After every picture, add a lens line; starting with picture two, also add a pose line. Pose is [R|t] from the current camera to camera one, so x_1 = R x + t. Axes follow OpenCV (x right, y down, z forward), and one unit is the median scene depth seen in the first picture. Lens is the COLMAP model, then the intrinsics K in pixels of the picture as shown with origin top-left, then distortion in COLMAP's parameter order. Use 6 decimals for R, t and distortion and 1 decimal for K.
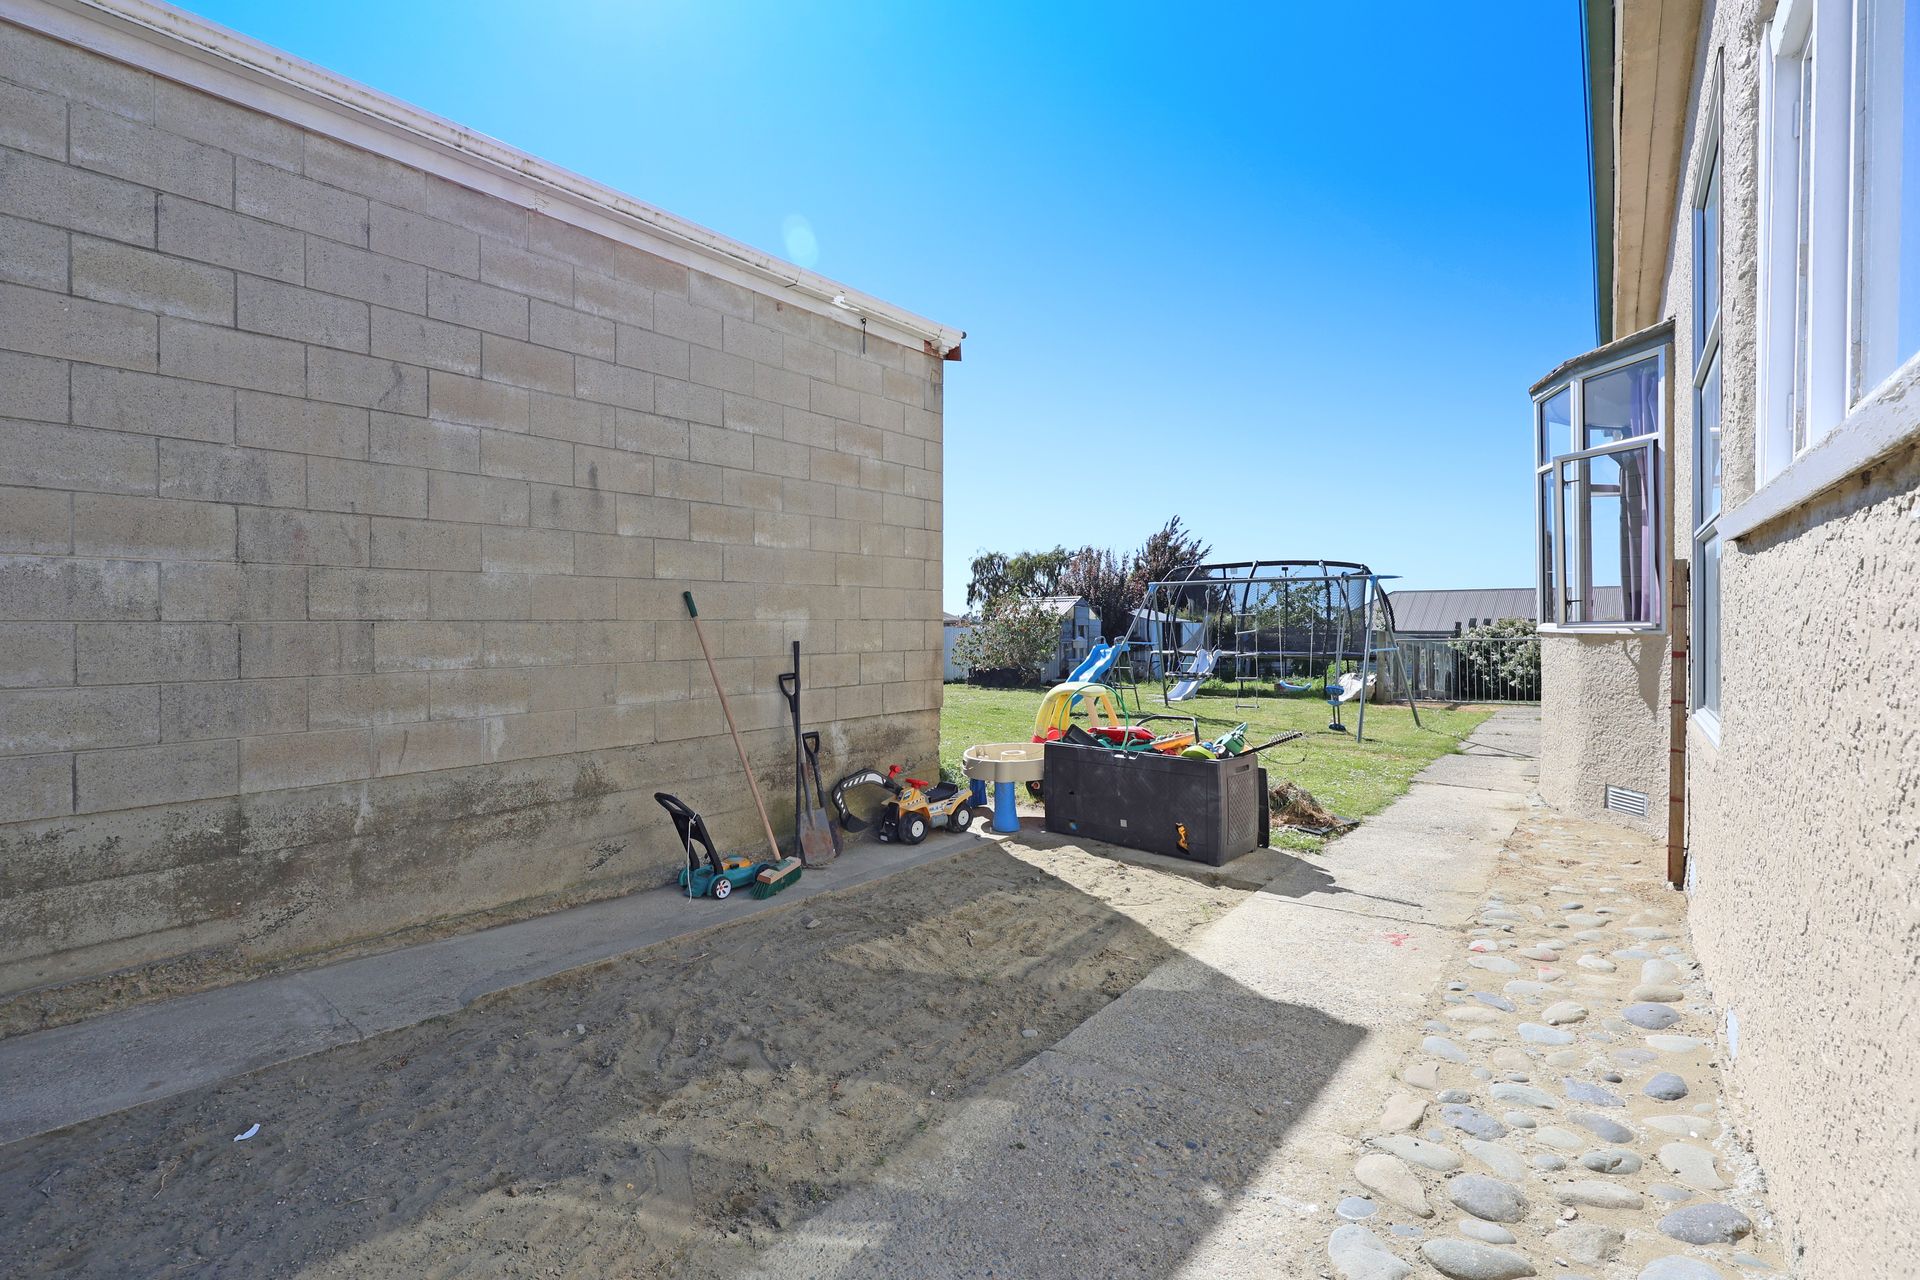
lens RADIAL K [[861.7, 0, 960.0], [0, 861.7, 640.0], [0, 0, 1]] dist [-0.007883, -0.000095]
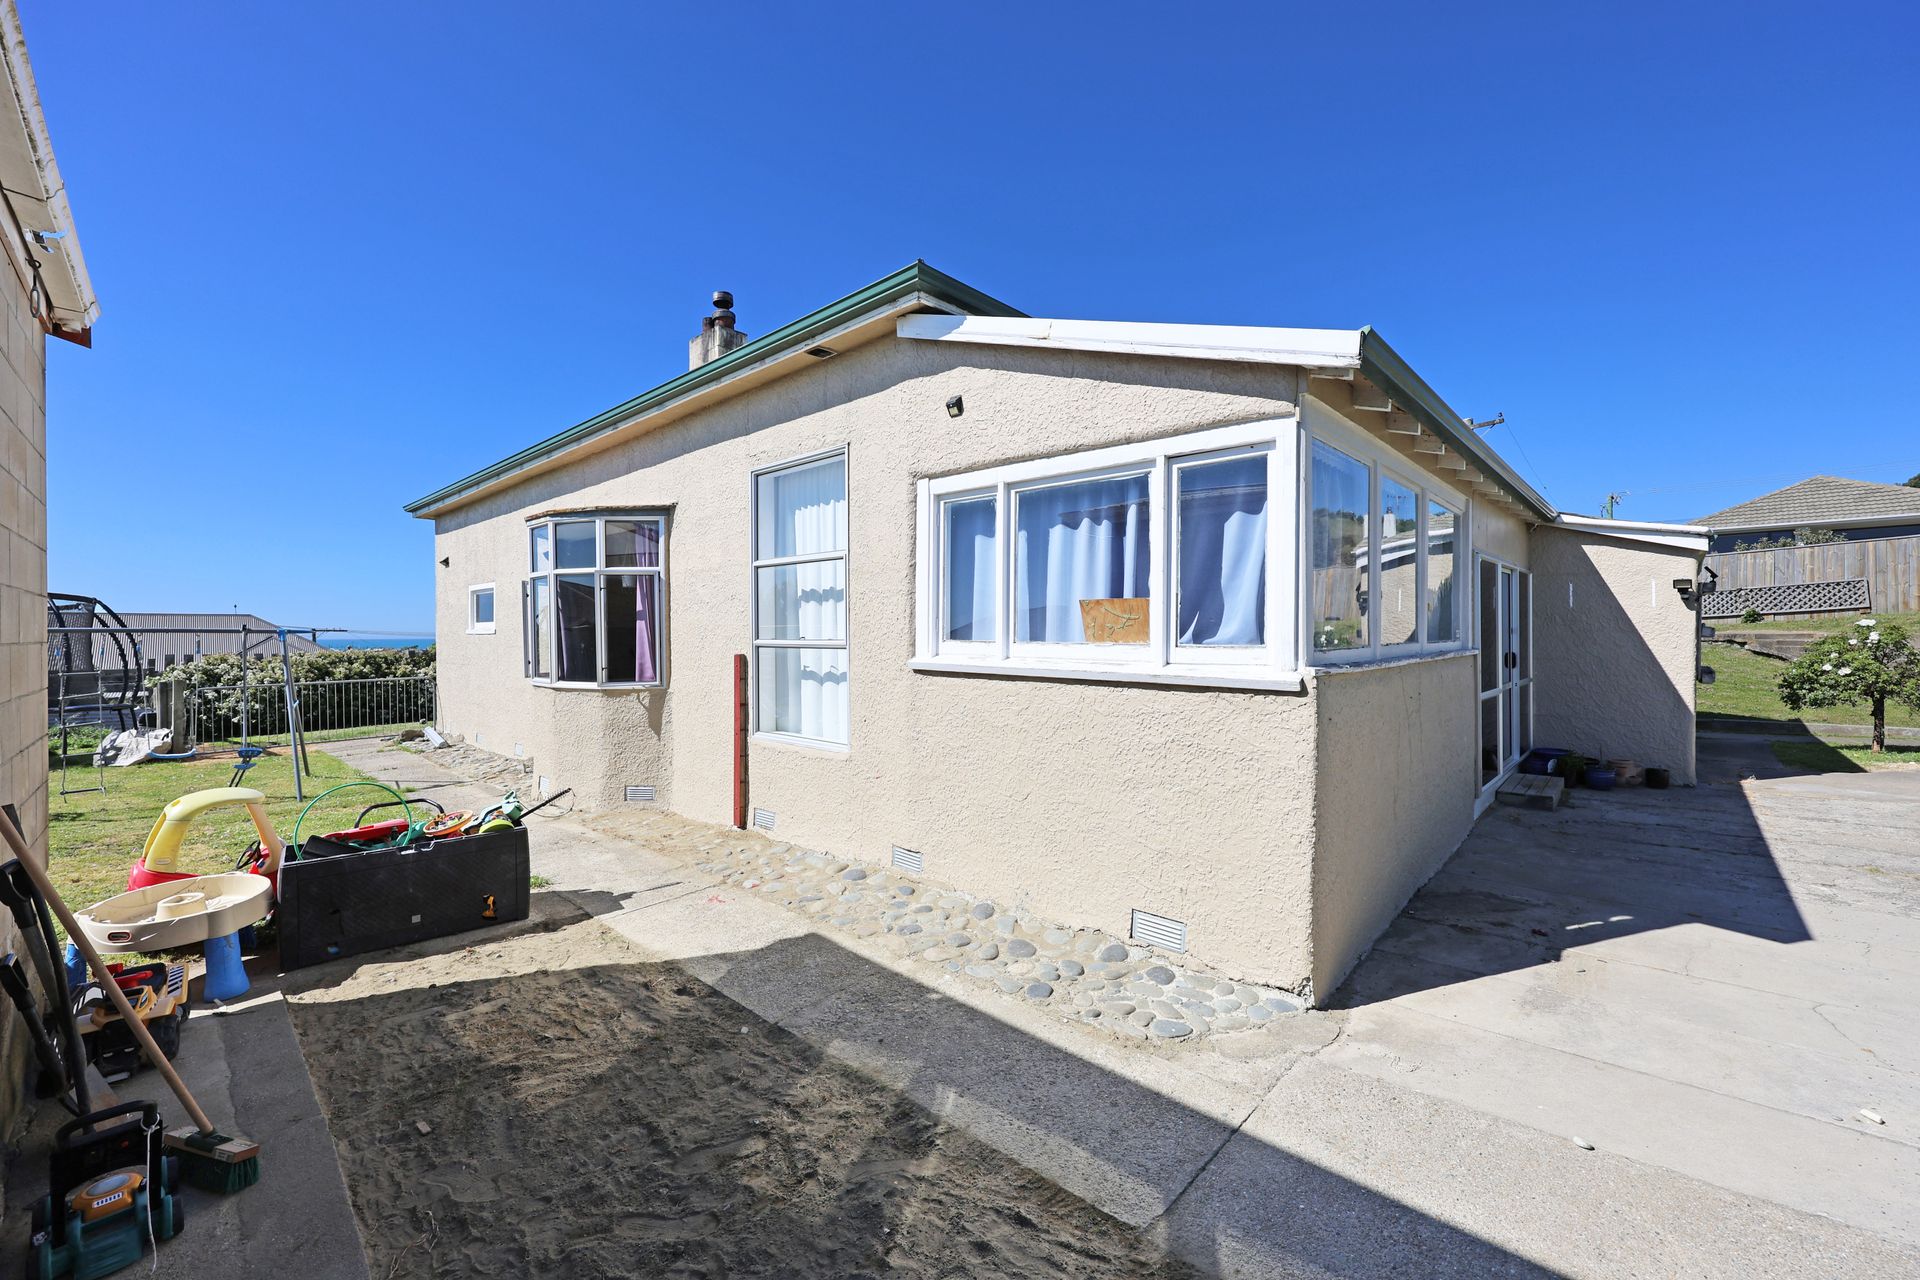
lens RADIAL K [[771.8, 0, 960.0], [0, 771.8, 640.0], [0, 0, 1]] dist [-0.002921, -0.000211]
pose [[0.067940, -0.005510, 0.997674, -0.794745], [0.021157, 0.999768, 0.004081, -0.117405], [-0.997465, 0.020830, 0.068041, 0.394088]]
